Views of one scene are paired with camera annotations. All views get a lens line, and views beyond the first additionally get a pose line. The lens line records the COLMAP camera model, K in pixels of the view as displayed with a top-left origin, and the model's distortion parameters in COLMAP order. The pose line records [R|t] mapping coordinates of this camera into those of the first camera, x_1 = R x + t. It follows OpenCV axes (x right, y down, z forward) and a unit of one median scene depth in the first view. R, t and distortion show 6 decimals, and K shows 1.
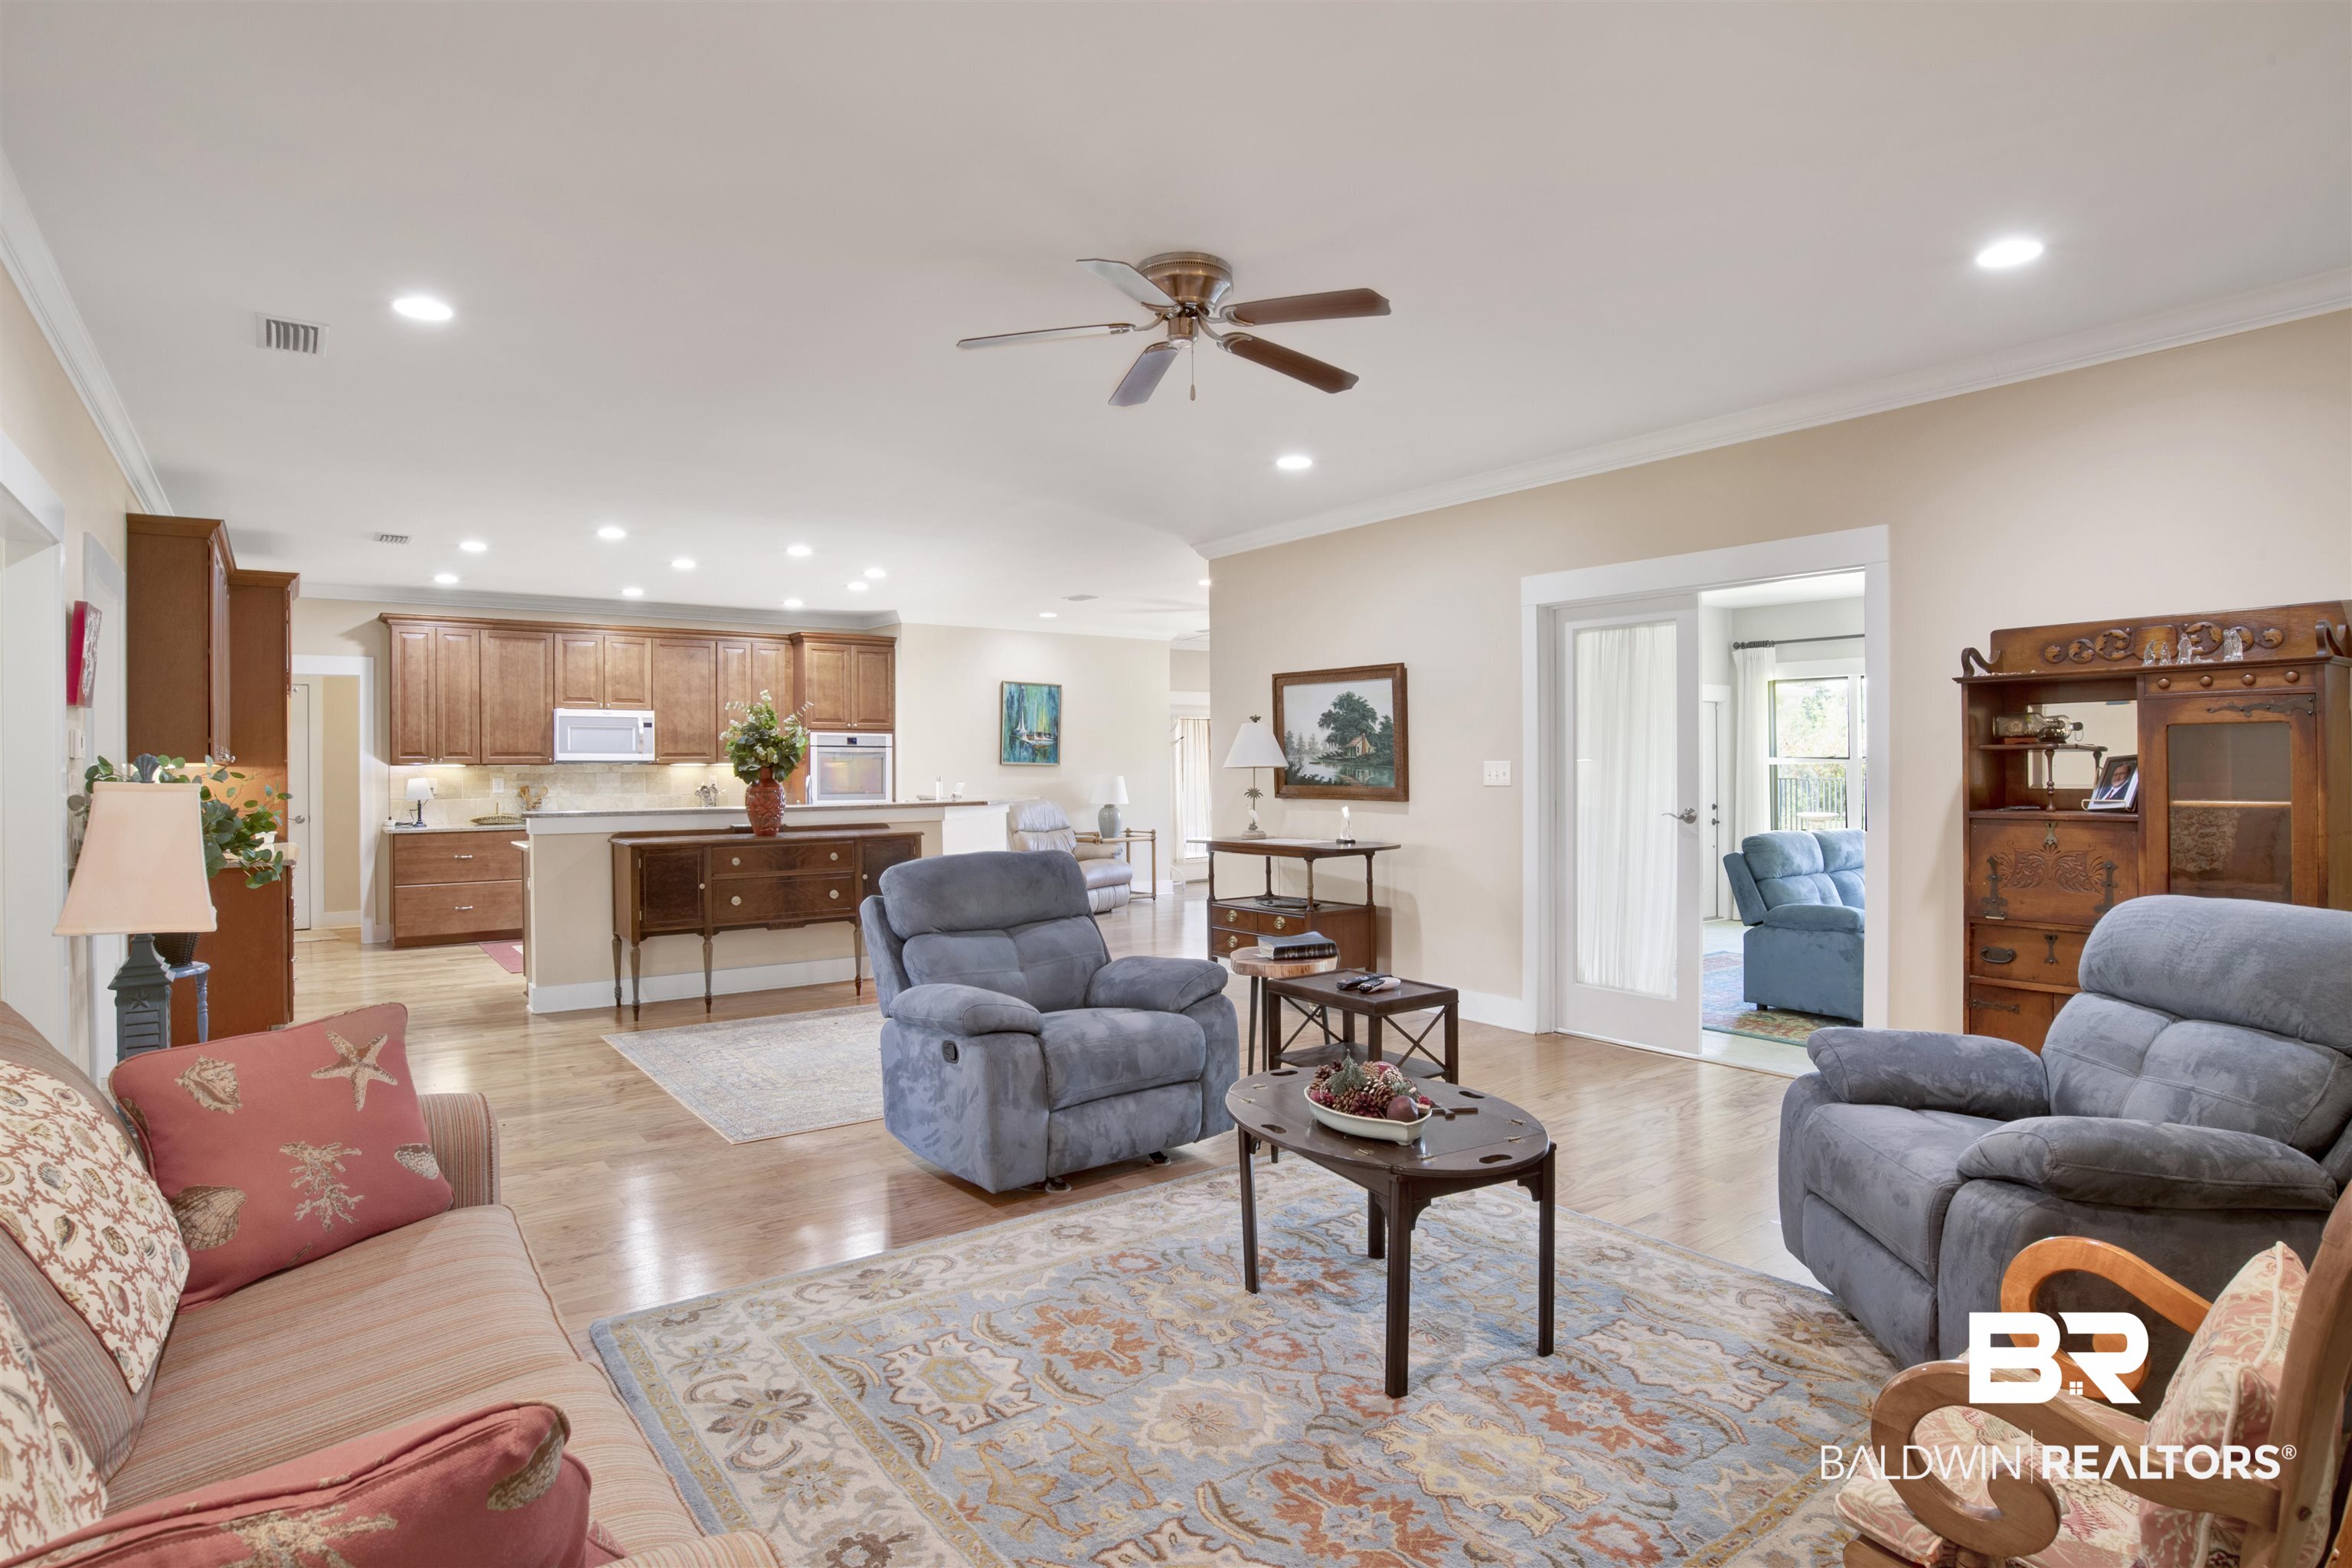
lens RADIAL K [[1240.8, 0, 1193.9], [0, 1240.8, 773.0], [0, 0, 1]] dist [-0.057294, 0.015980]
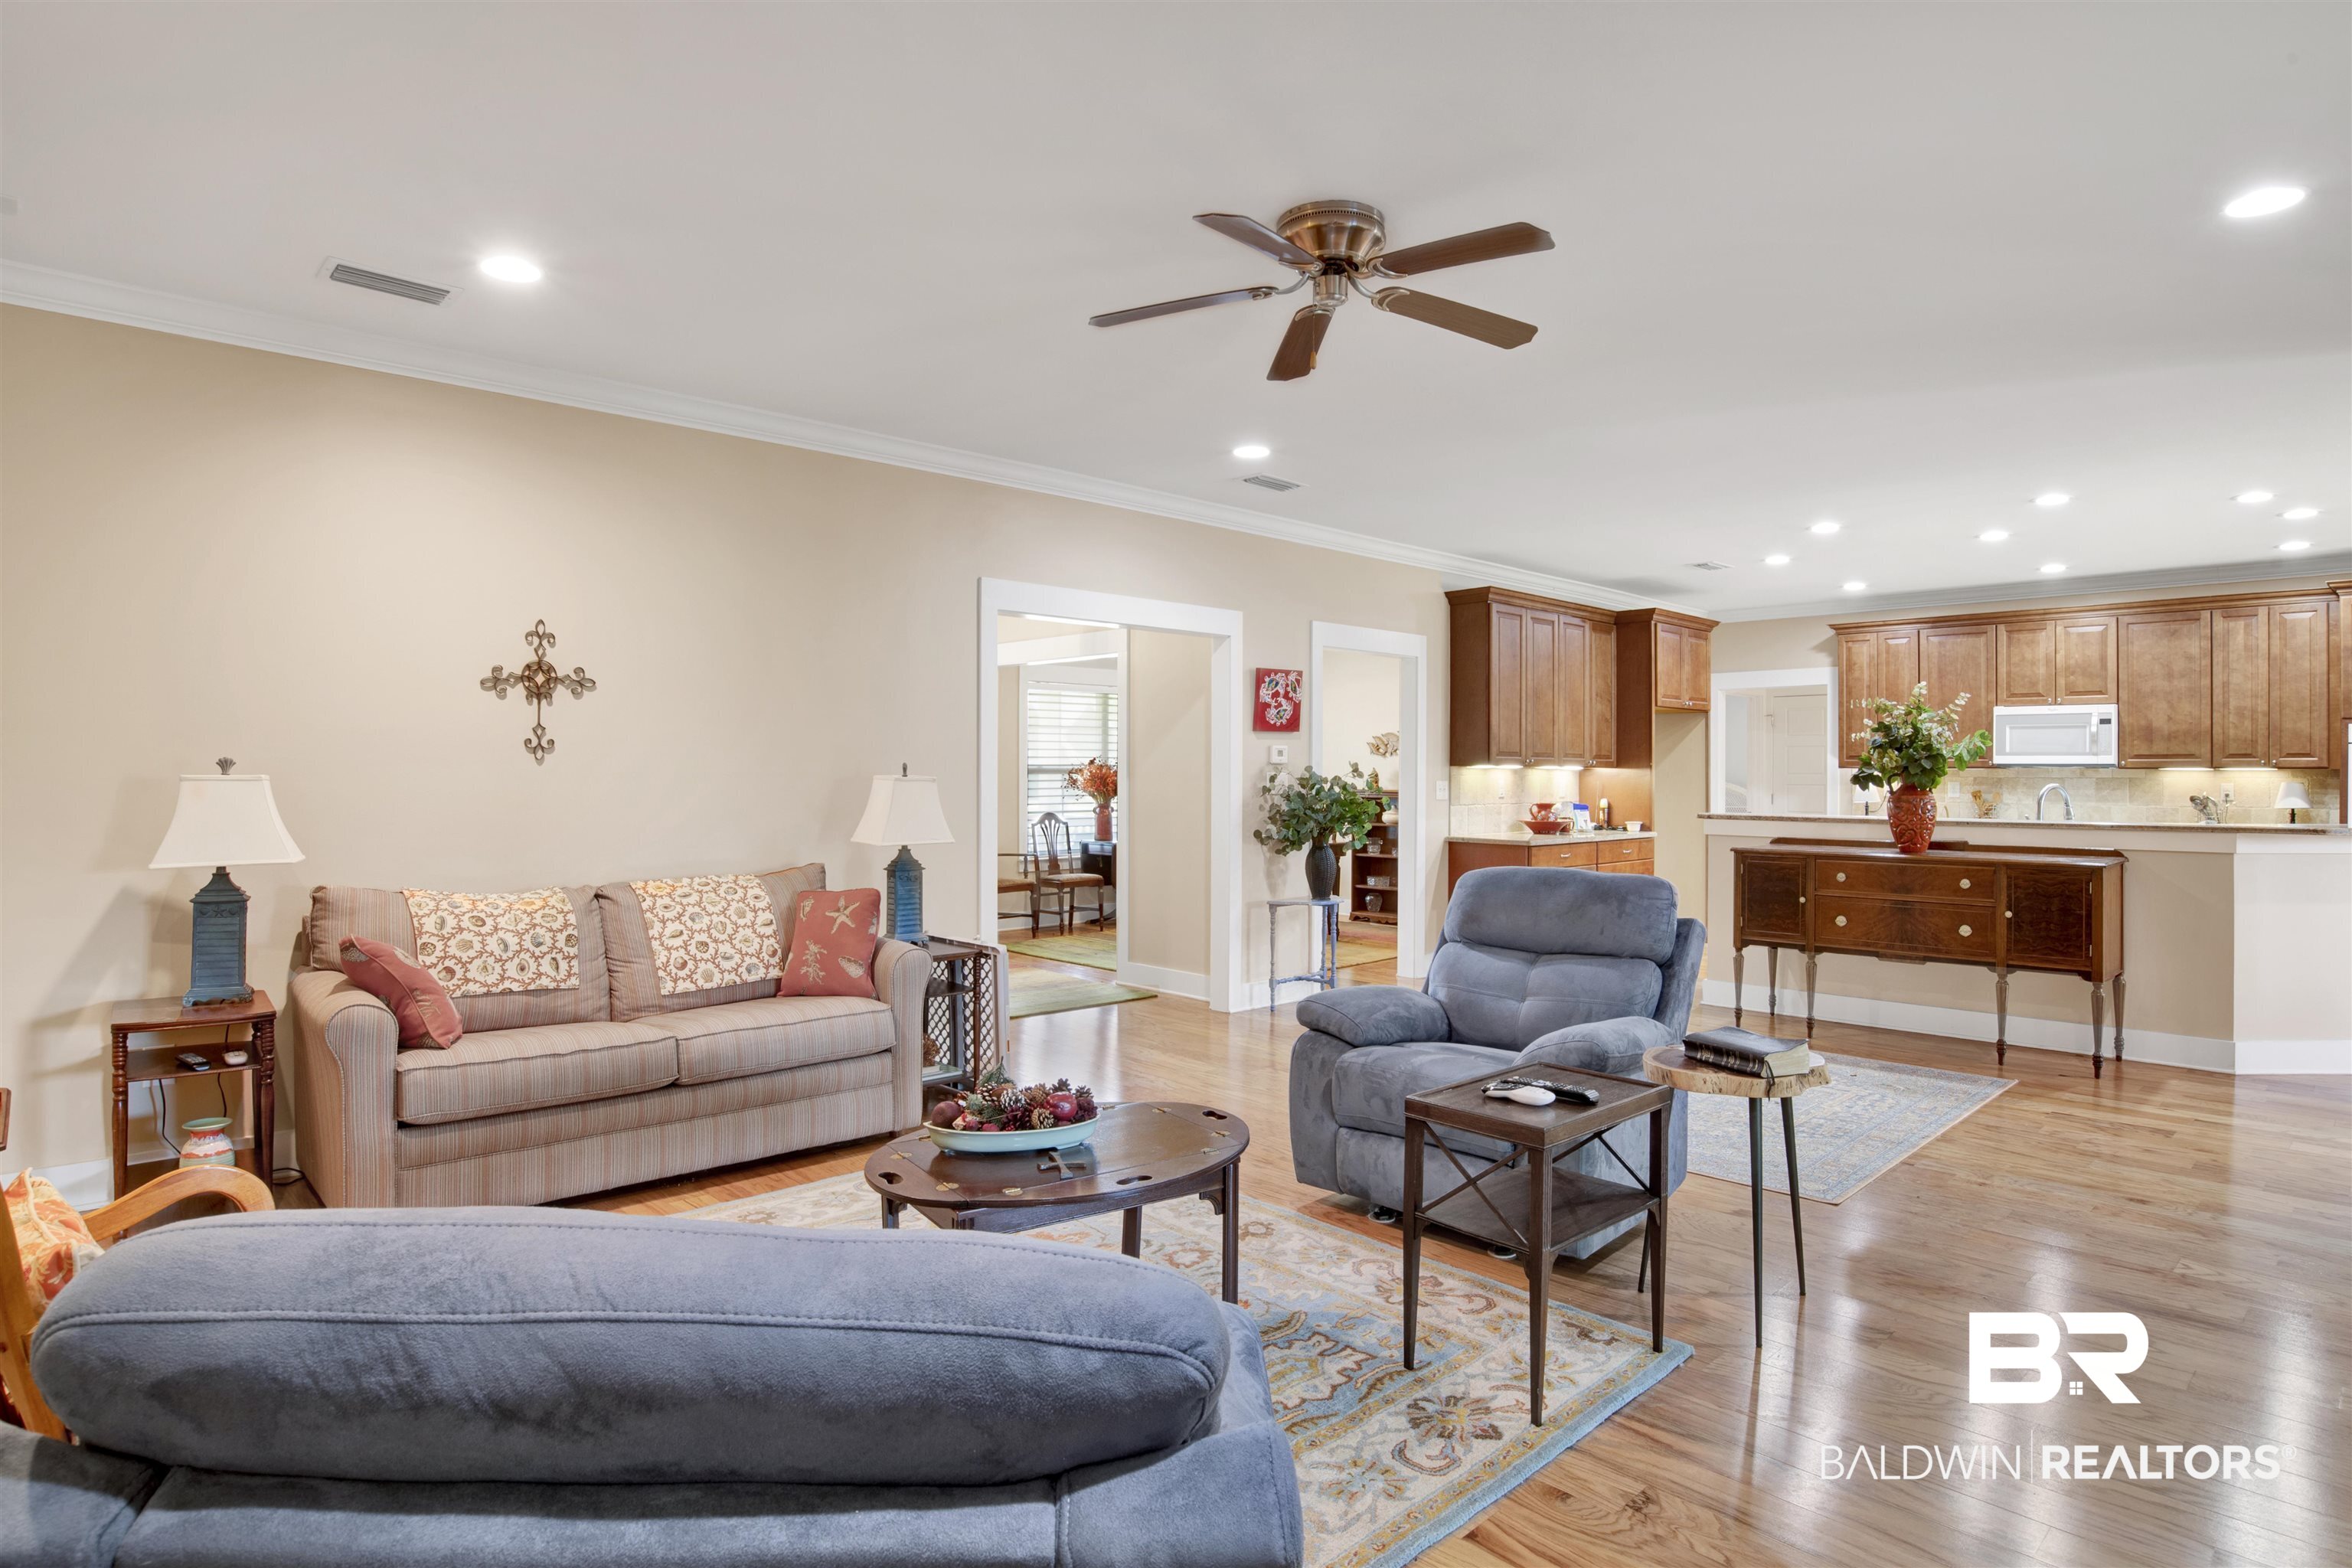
lens RADIAL K [[1285.1, 0, 1188.8], [0, 1285.1, 750.6], [0, 0, 1]] dist [-0.052152, 0.003182]
pose [[0.134913, -0.008538, -0.990821, 0.348647], [-0.009189, 0.999909, -0.009867, -0.005249], [0.990815, 0.010436, 0.134822, 0.288775]]
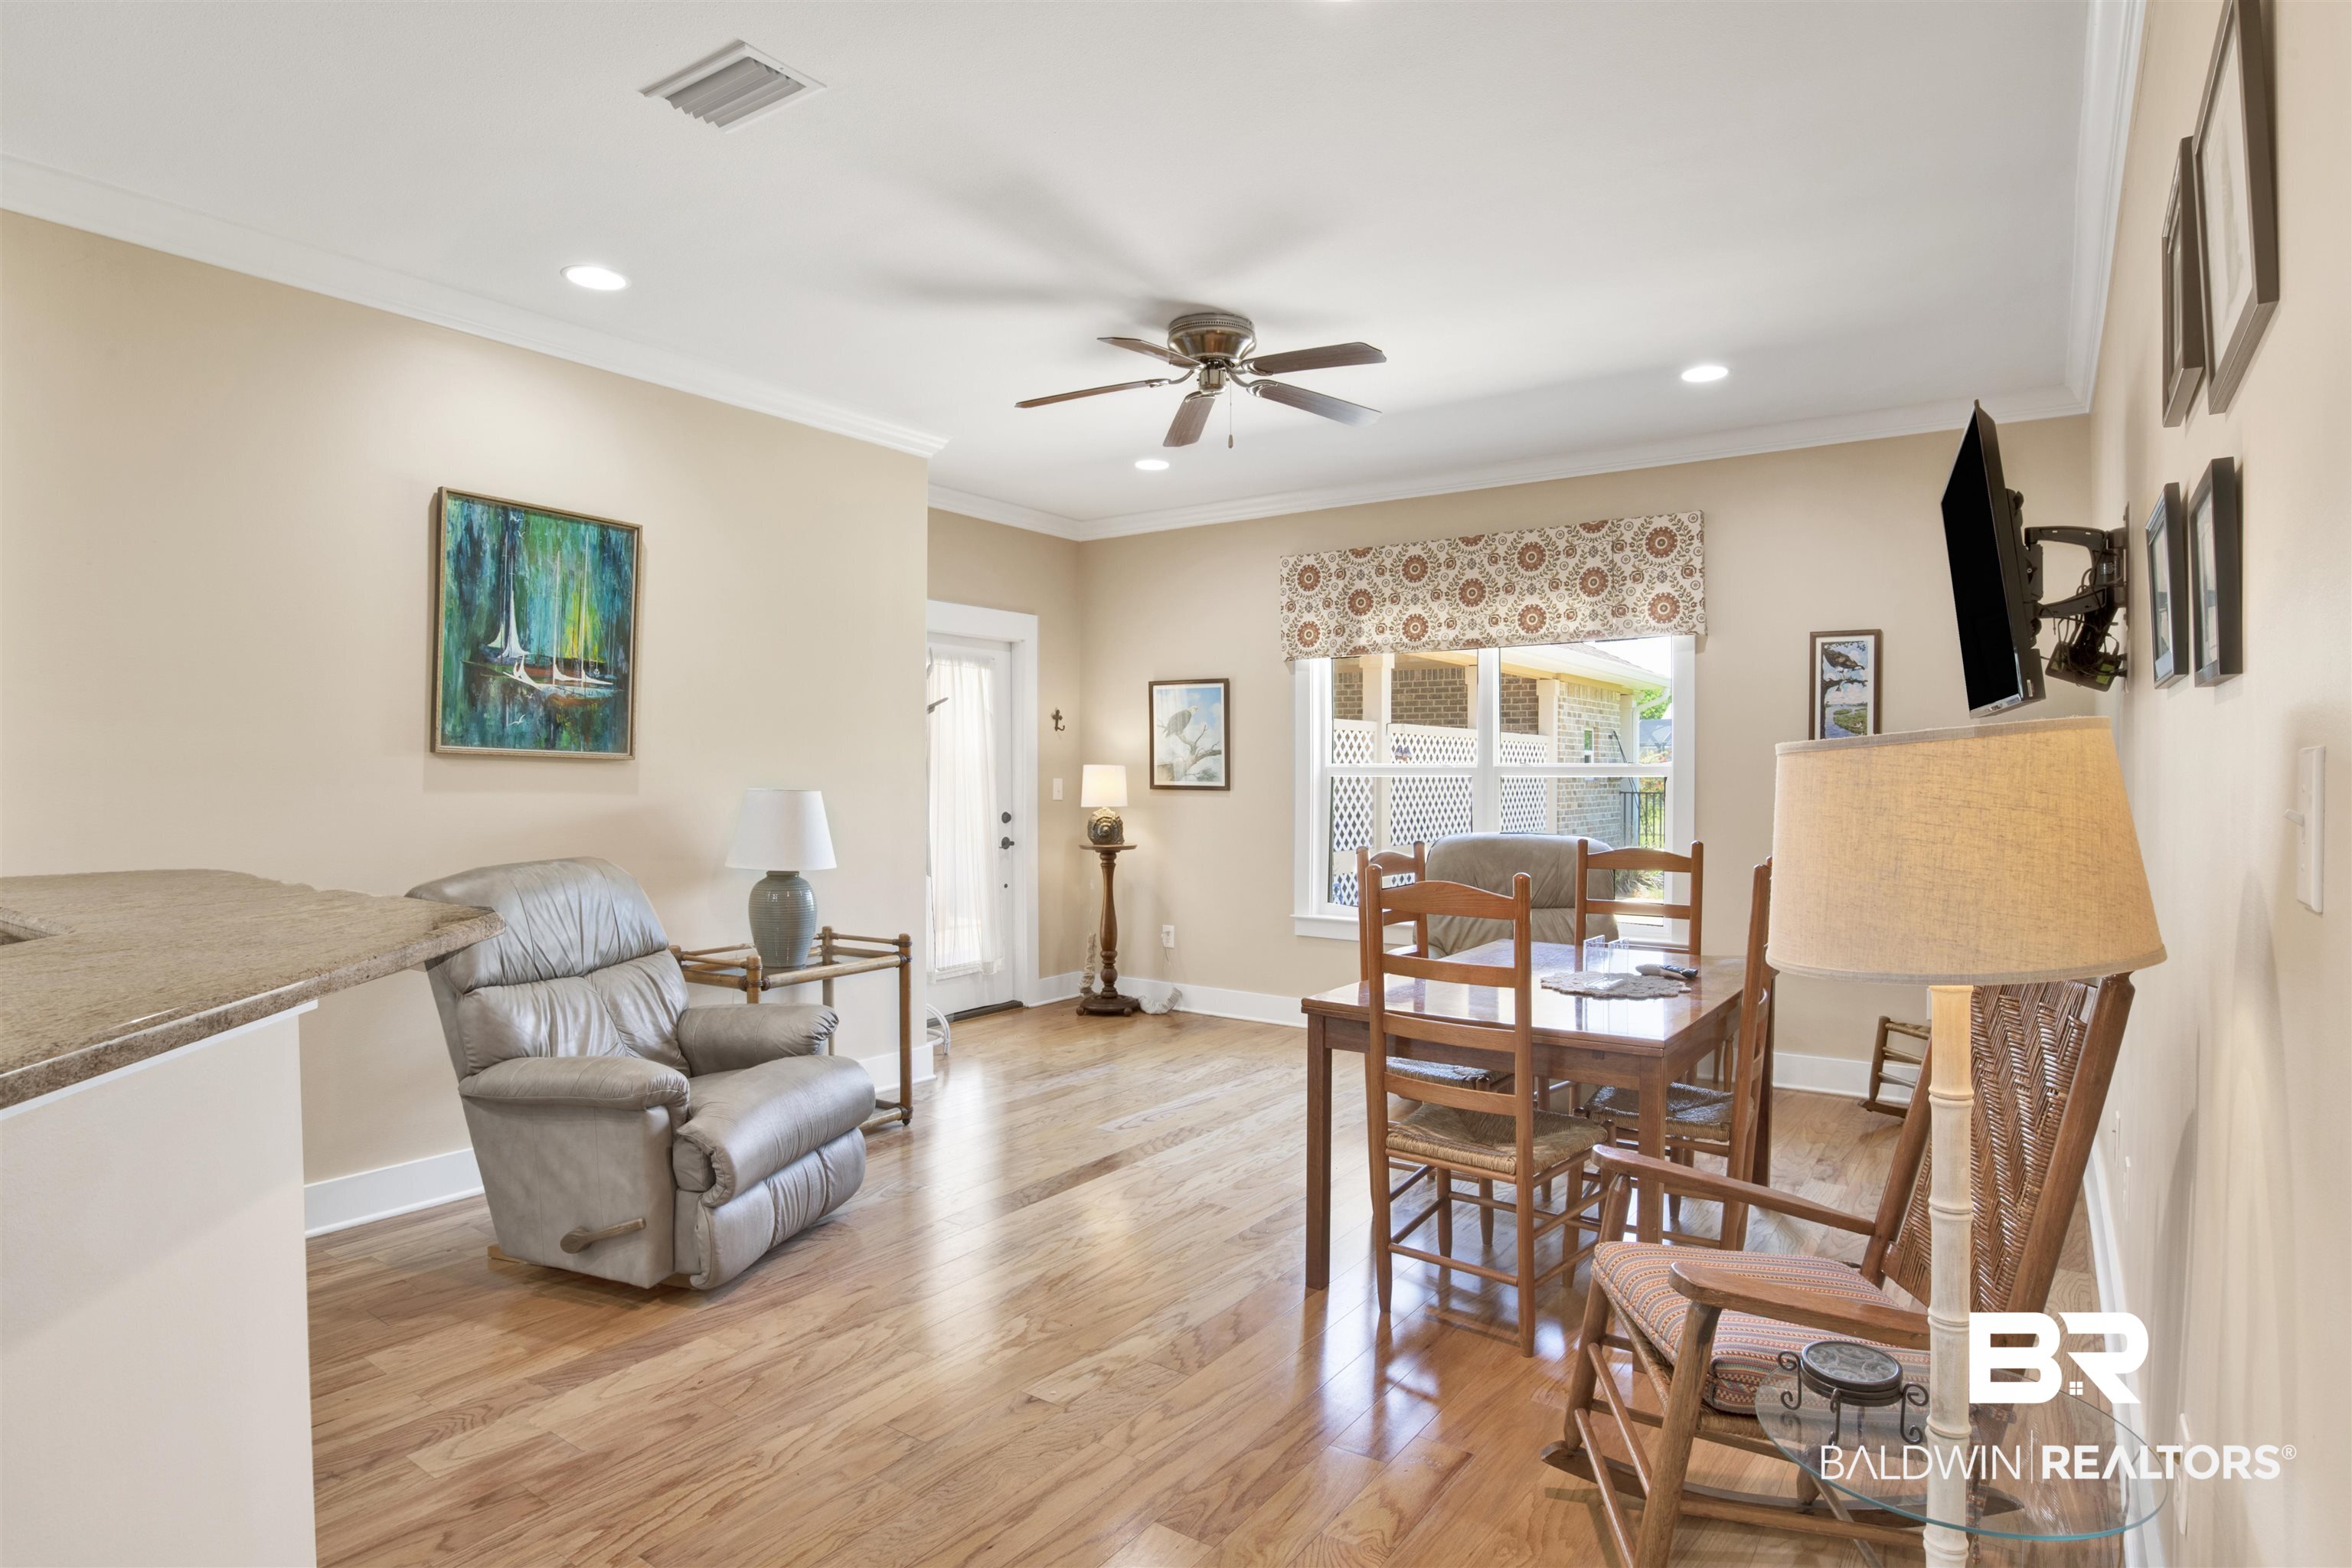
lens RADIAL K [[1240.8, 0, 1181.3], [0, 1240.8, 785.9], [0, 0, 1]] dist [-0.057294, 0.015980]
pose [[0.950197, 0.006097, 0.311590, -0.090613], [-0.008980, 0.999929, 0.007821, -0.003456], [-0.311521, -0.010229, 0.950184, 0.822537]]
